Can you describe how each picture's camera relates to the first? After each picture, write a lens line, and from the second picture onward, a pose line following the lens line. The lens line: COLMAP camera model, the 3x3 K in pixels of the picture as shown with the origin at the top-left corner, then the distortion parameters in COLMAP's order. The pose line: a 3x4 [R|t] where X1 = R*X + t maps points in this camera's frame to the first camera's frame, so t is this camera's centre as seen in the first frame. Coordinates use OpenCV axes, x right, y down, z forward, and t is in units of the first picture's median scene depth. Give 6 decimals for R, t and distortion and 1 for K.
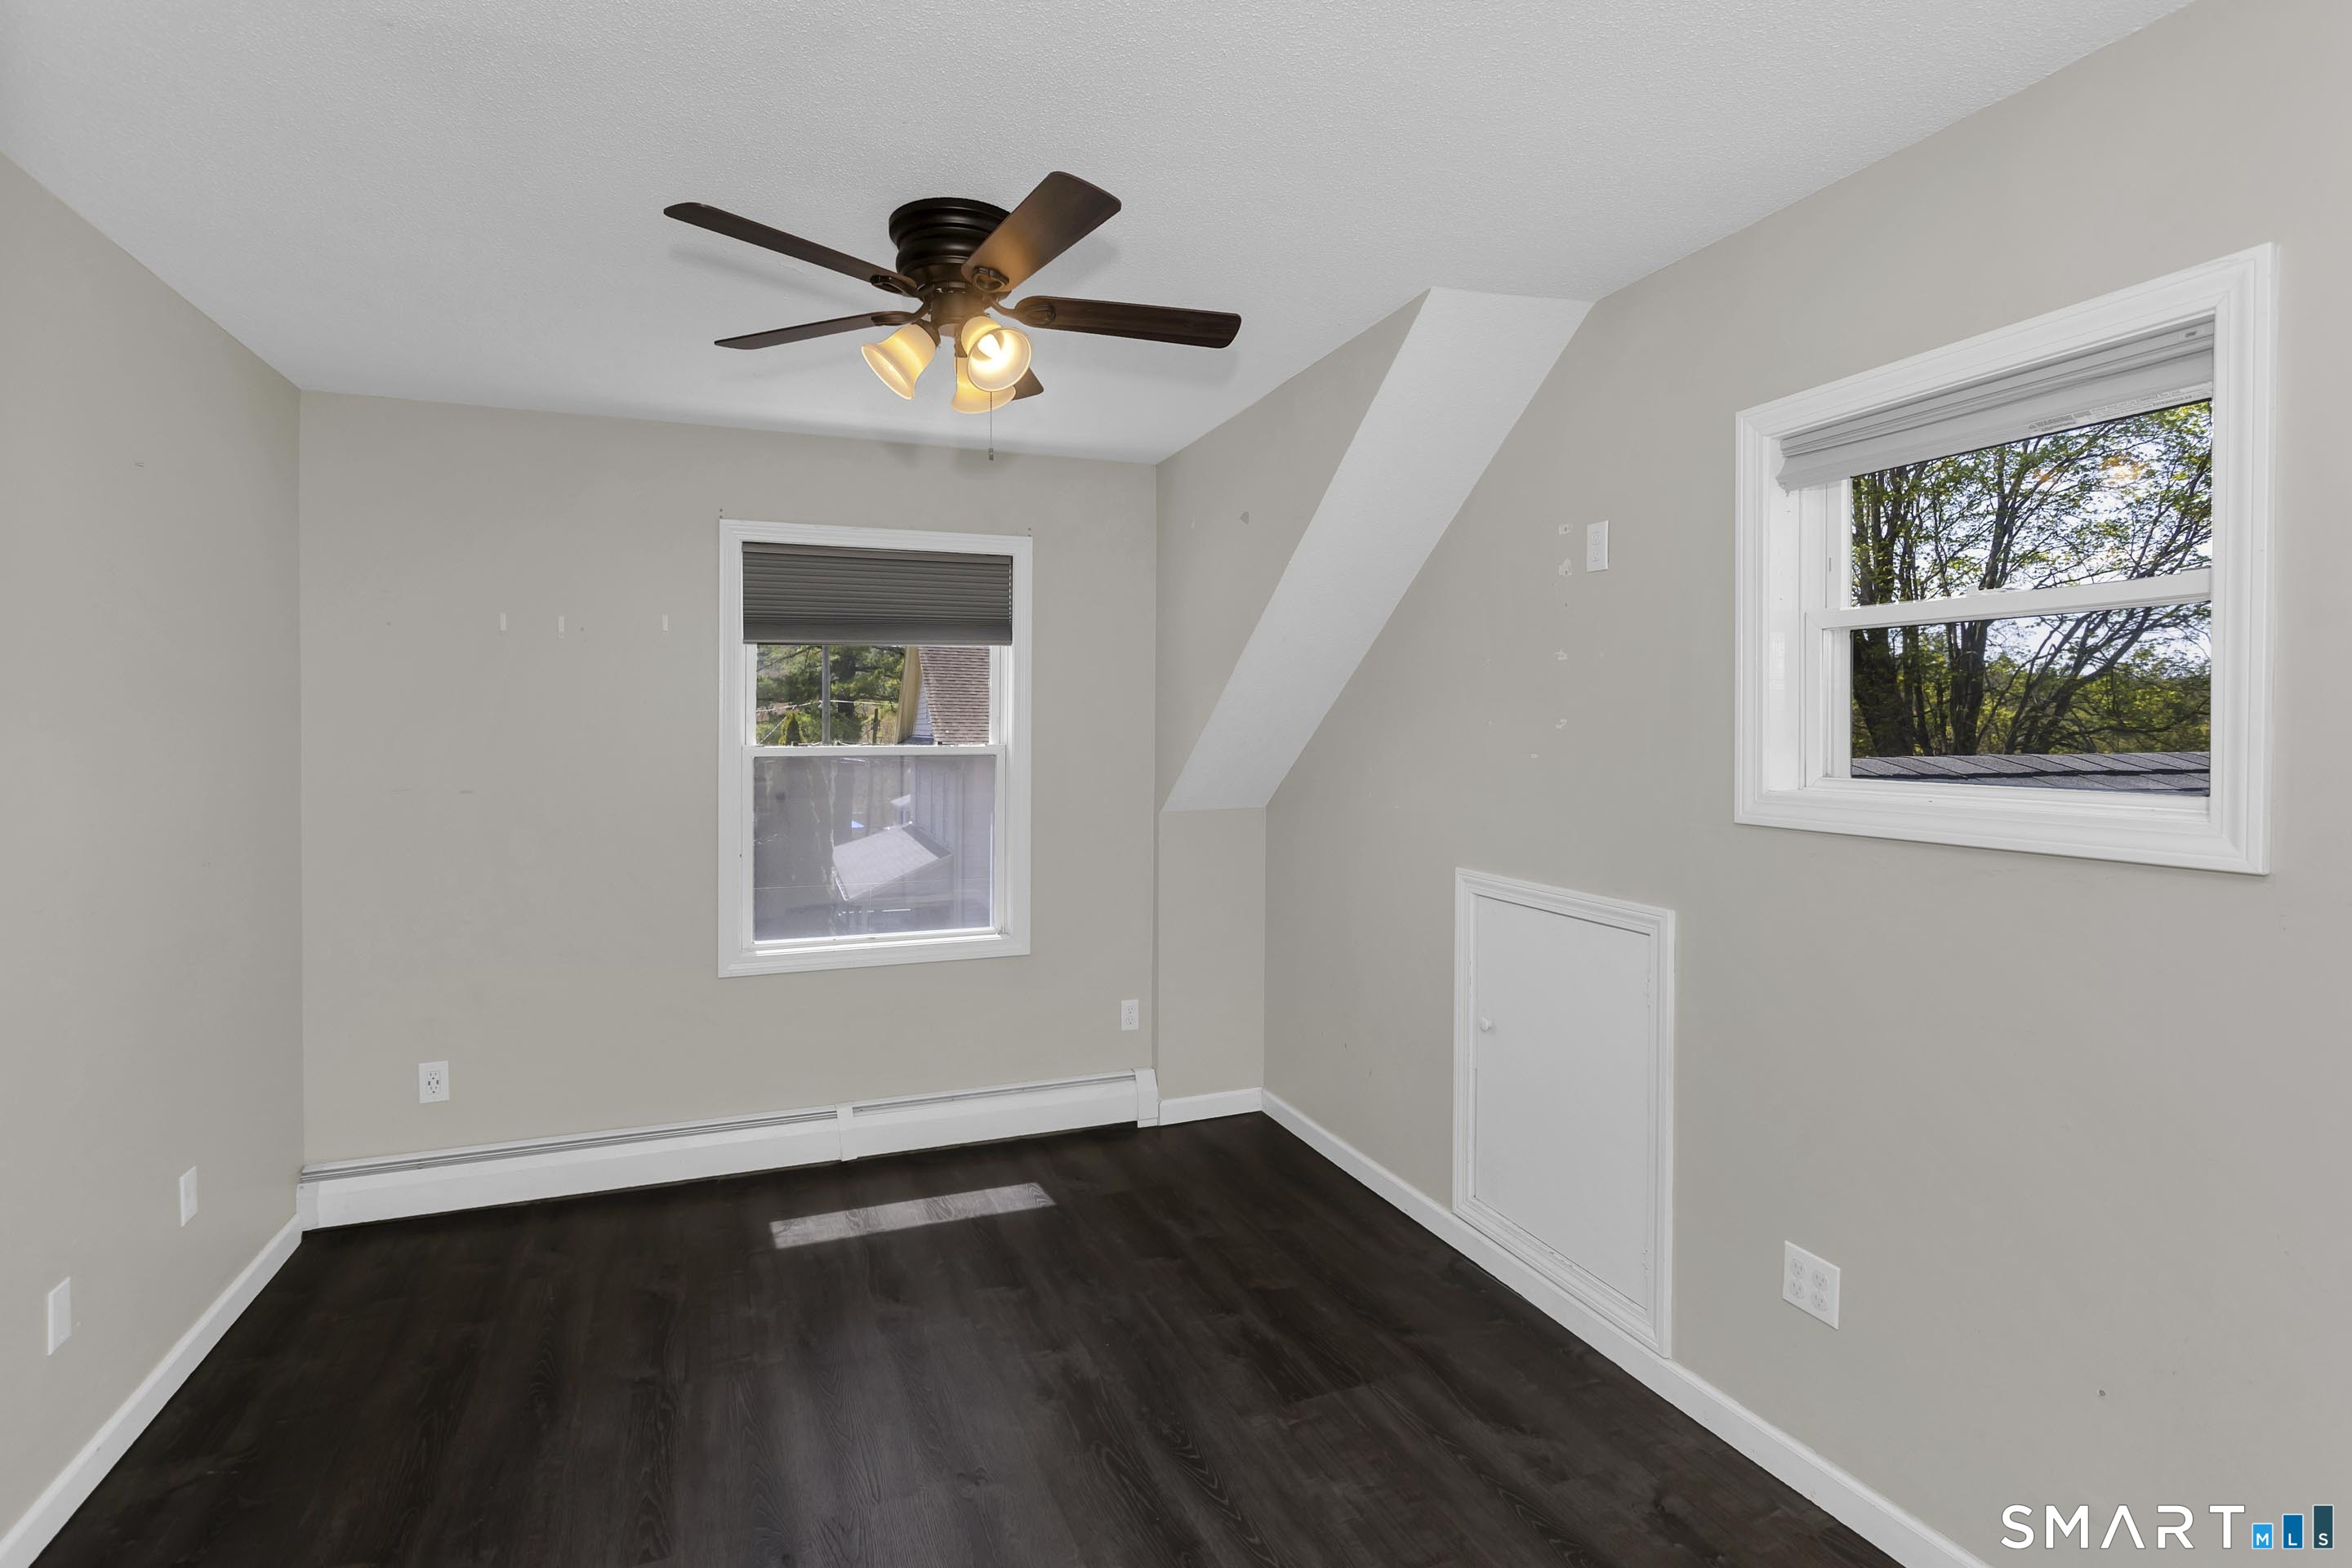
lens RADIAL K [[1125.1, 0, 1187.1], [0, 1125.1, 773.6], [0, 0, 1]] dist [0.000488, 0.002381]
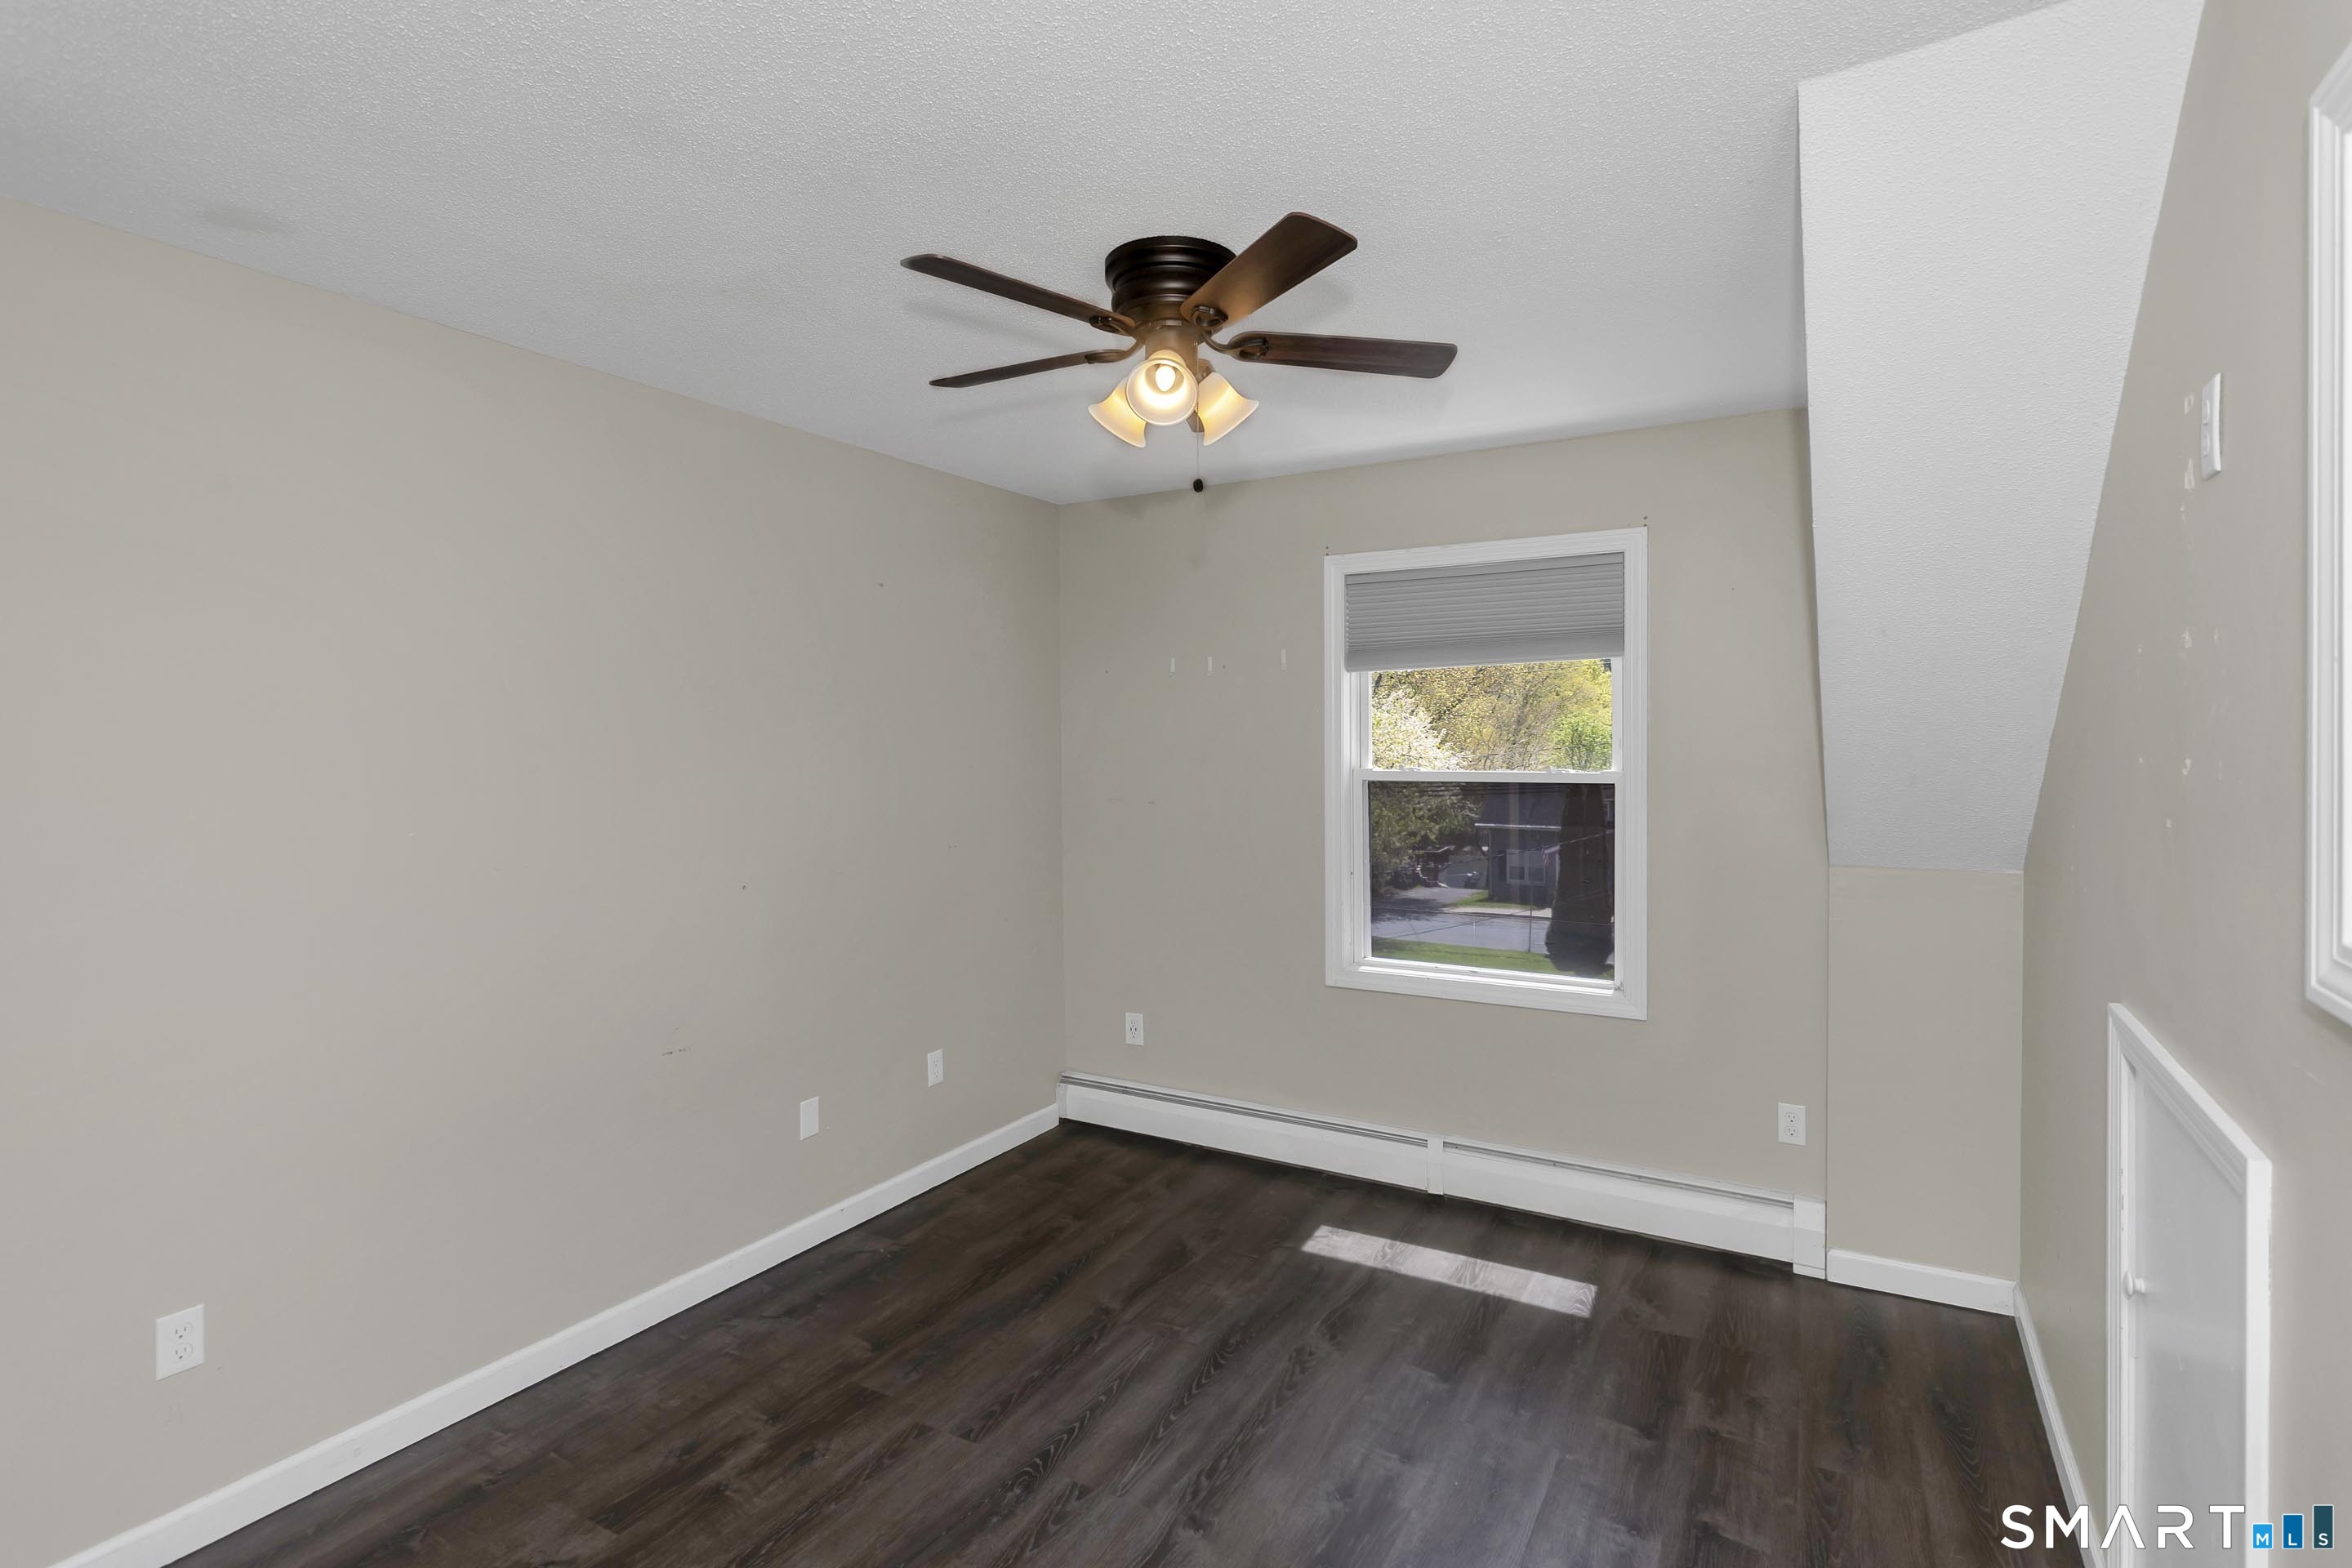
lens RADIAL K [[1125.1, 0, 1187.1], [0, 1125.1, 773.6], [0, 0, 1]] dist [0.000488, 0.002381]
pose [[0.635707, 0.017923, -0.771723, 0.345733], [-0.031850, 0.999488, -0.003024, -0.012237], [0.771273, 0.026502, 0.635952, 0.229026]]
